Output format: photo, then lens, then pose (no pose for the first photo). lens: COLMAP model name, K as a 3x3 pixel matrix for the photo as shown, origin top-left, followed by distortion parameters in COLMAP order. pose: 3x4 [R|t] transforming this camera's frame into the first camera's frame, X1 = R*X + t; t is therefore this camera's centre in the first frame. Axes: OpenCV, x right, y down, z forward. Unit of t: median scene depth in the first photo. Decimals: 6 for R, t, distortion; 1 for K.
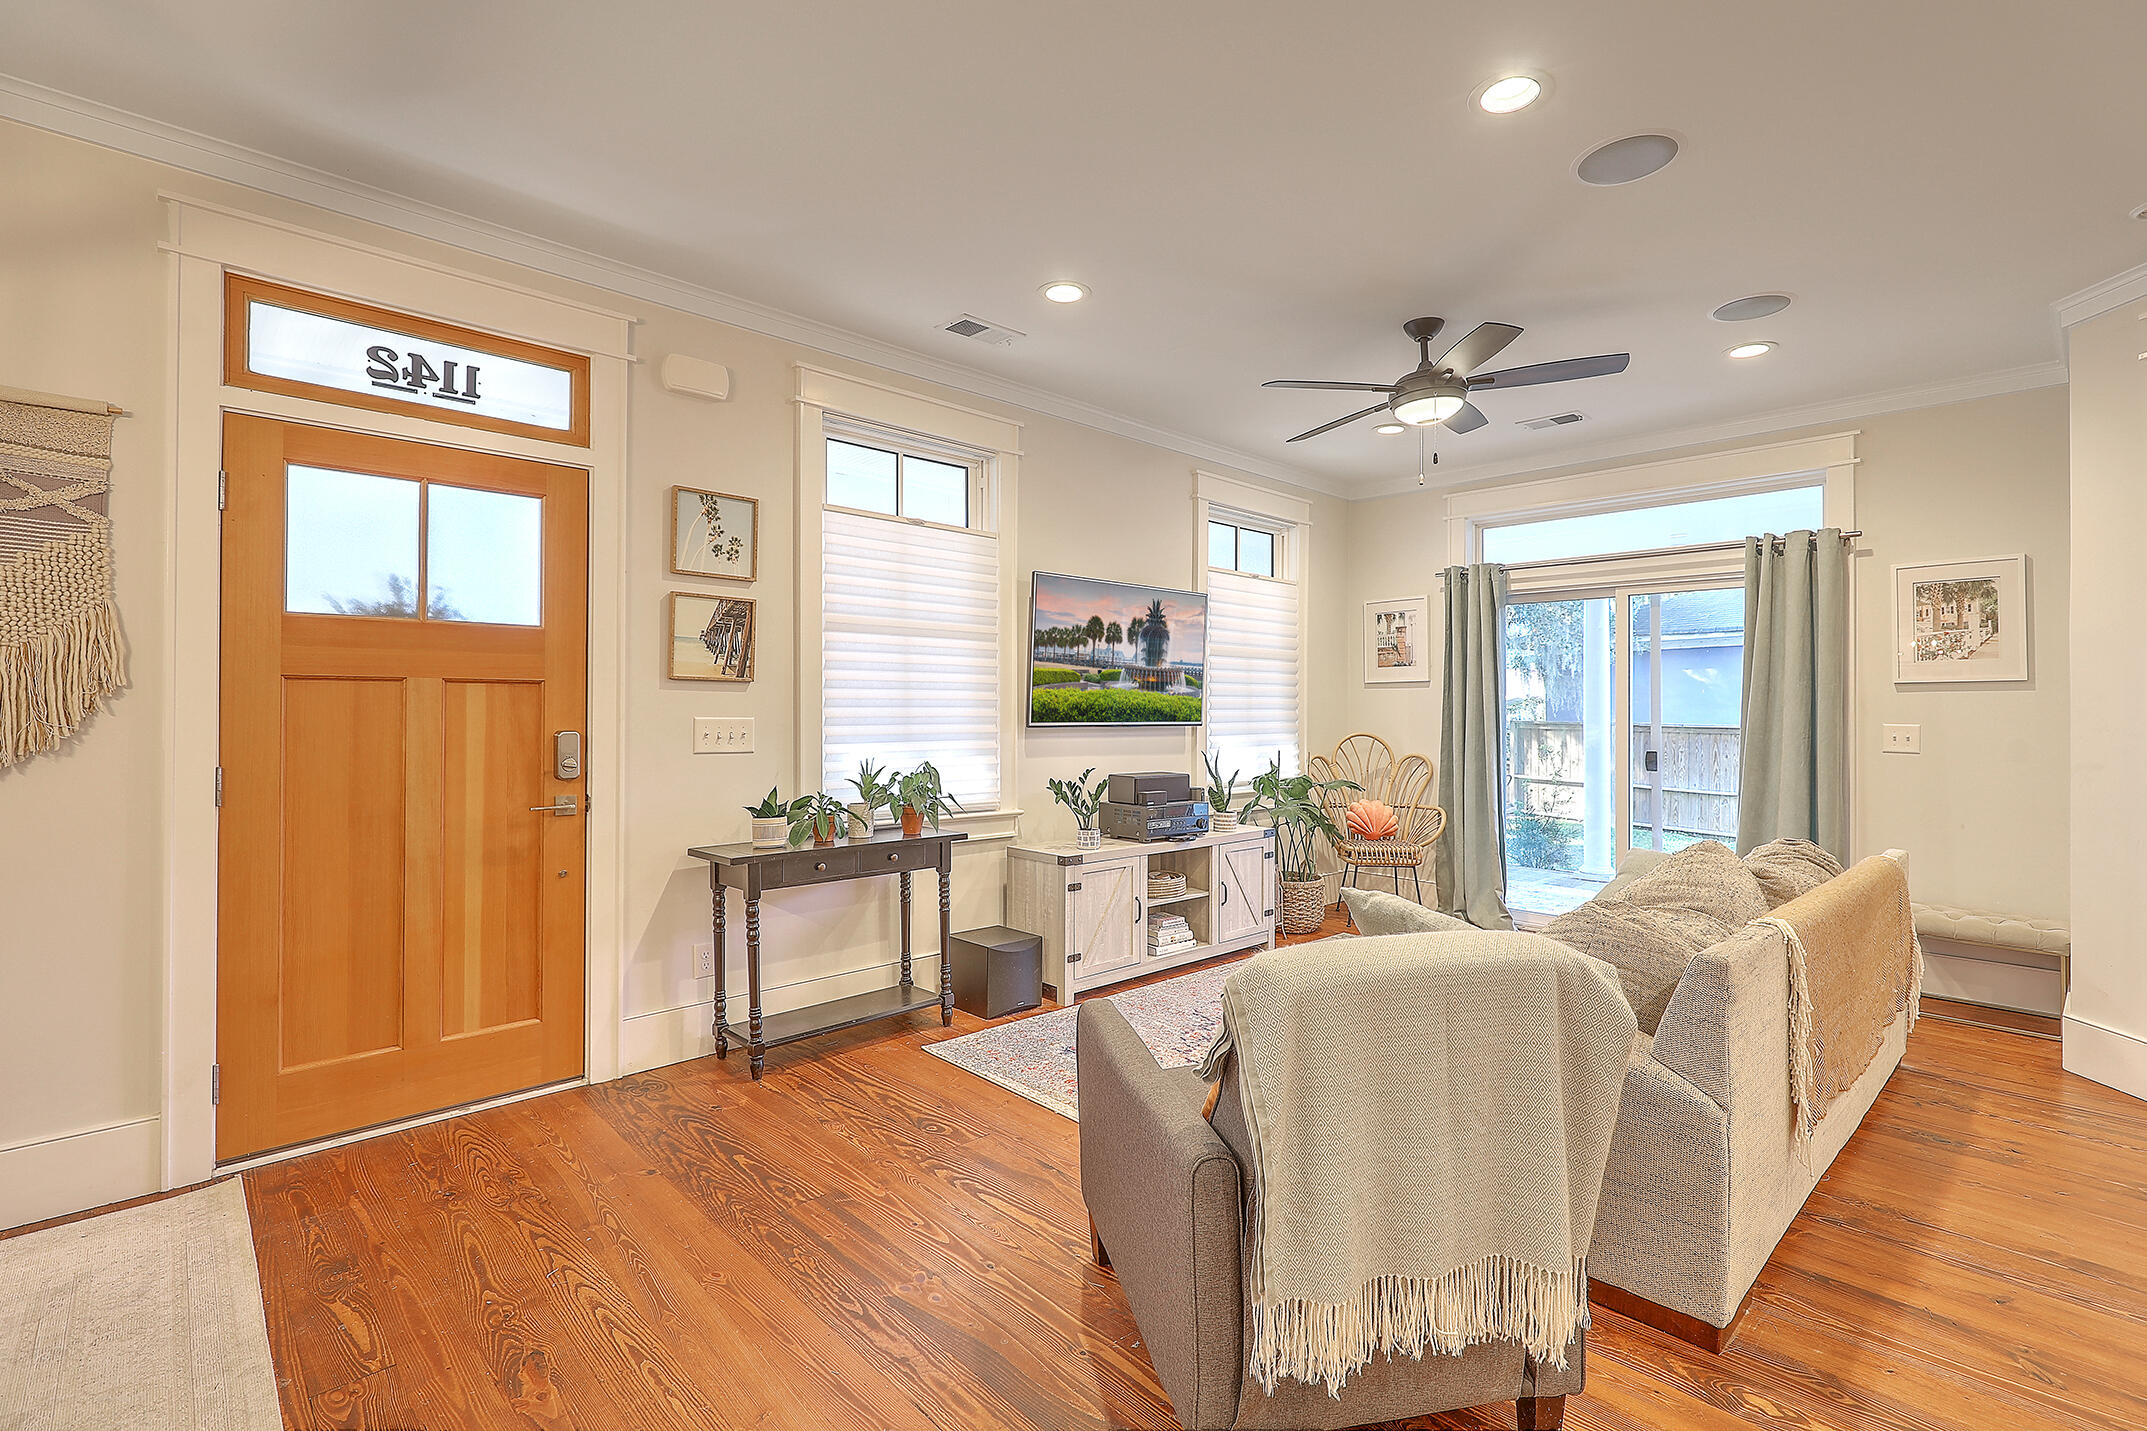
lens RADIAL K [[975.4, 0, 1067.0], [0, 975.4, 686.5], [0, 0, 1]] dist [0.001742, -0.000159]
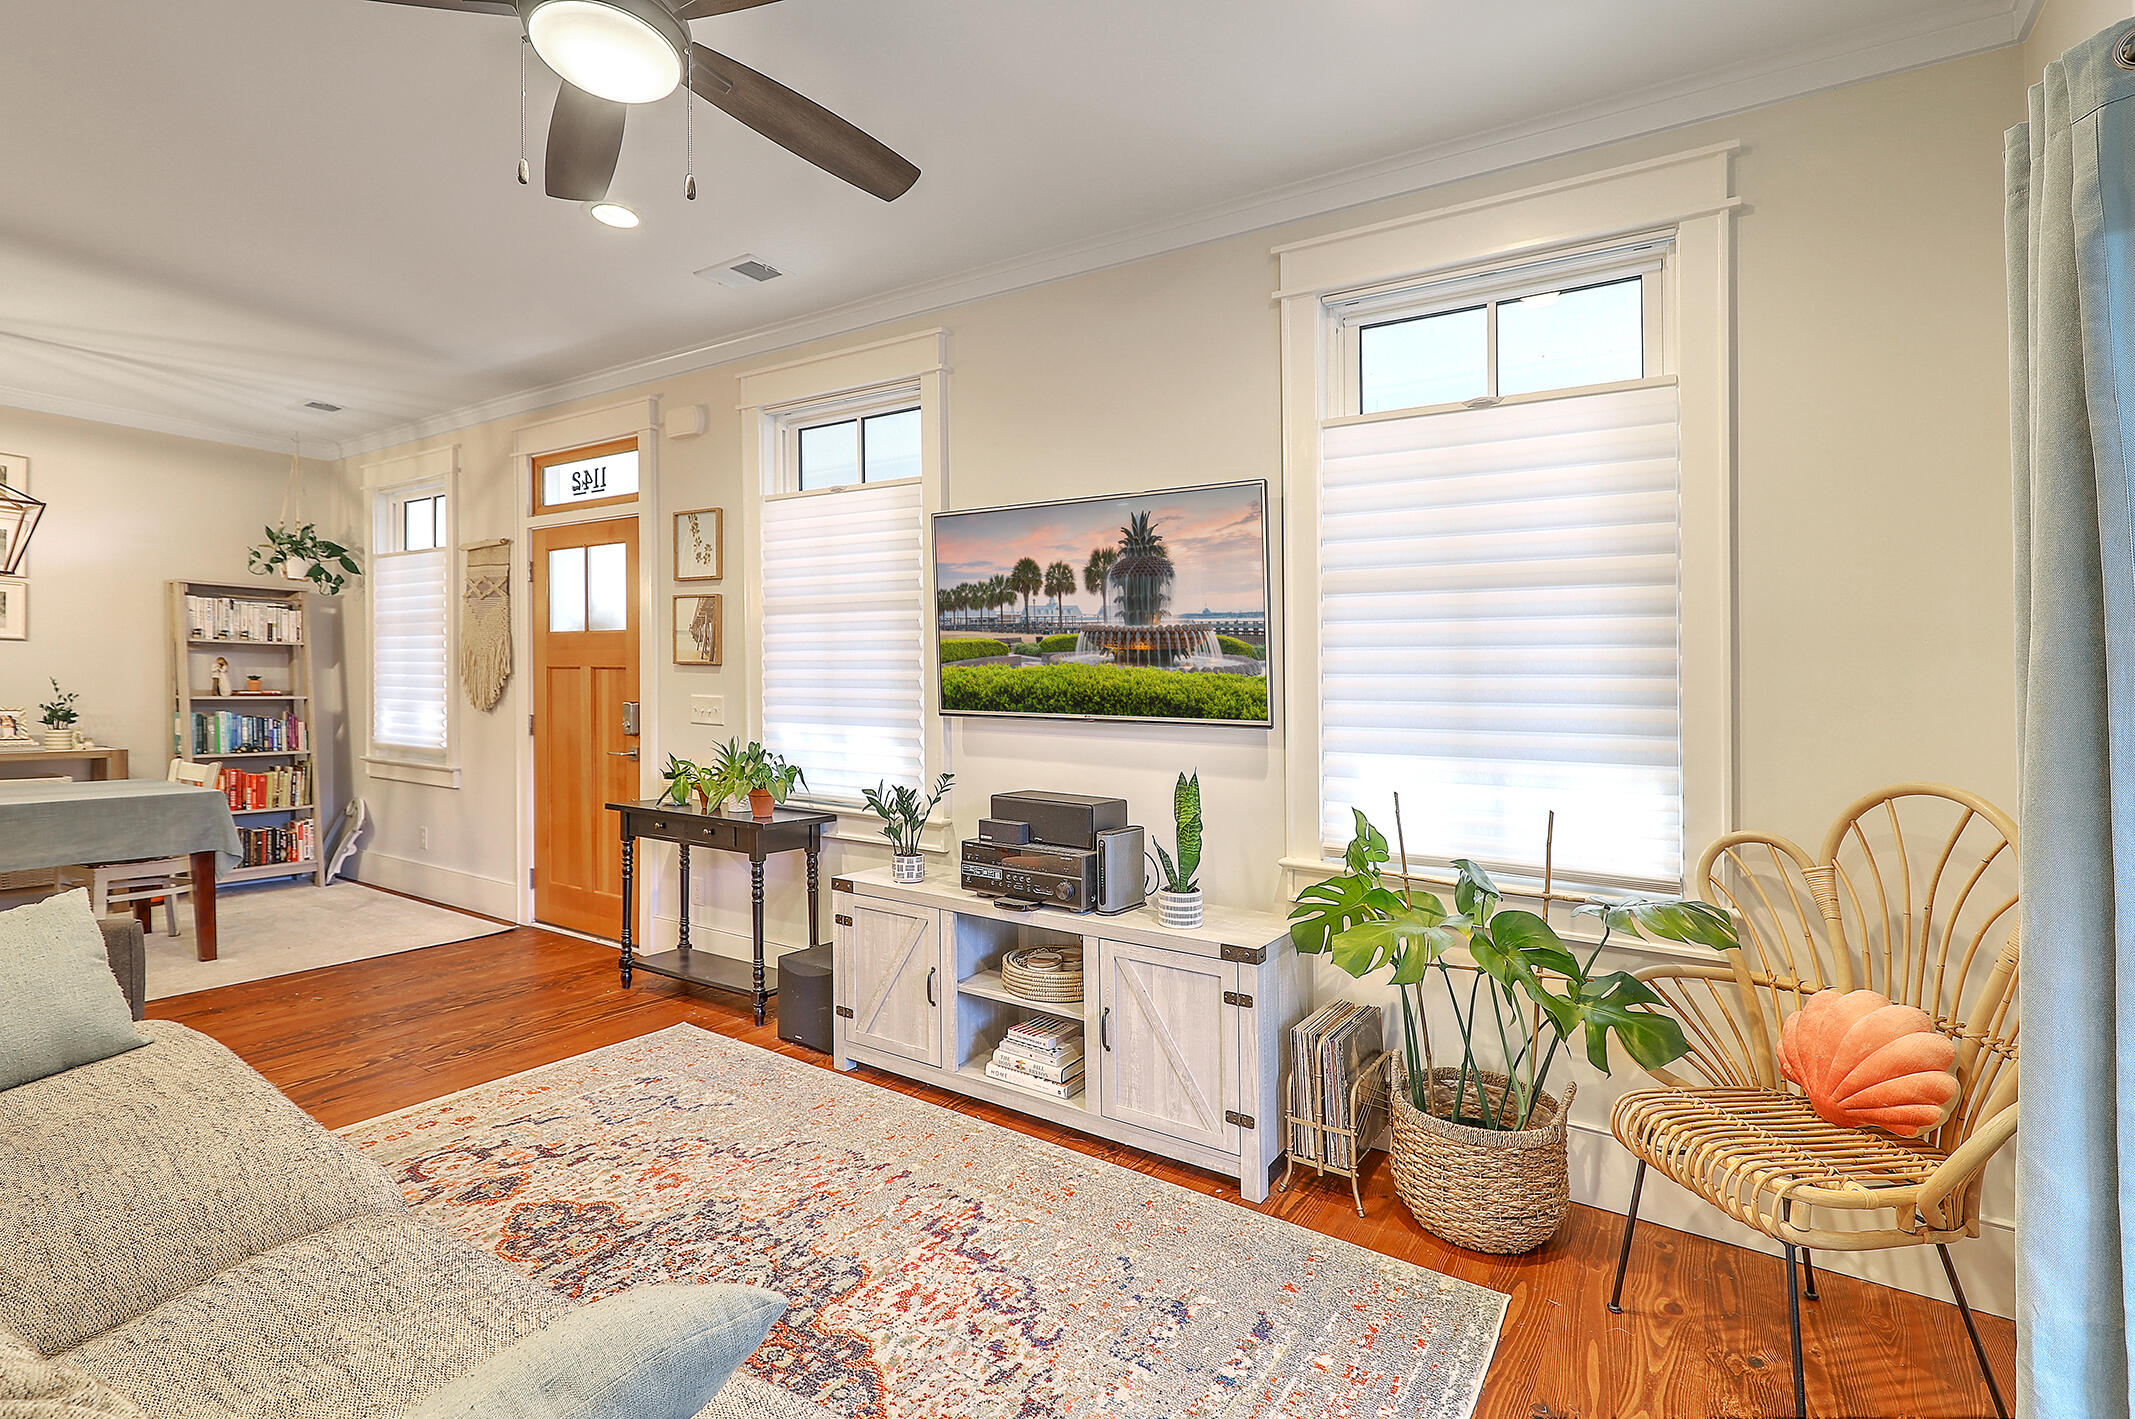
lens RADIAL K [[970.0, 0, 1096.0], [0, 970.0, 696.2], [0, 0, 1]] dist [0.001742, -0.000159]
pose [[0.260812, 0.002724, -0.965386, 0.897951], [0.002405, 0.999991, 0.003471, 0.028881], [0.965387, -0.003227, 0.260803, 1.110511]]
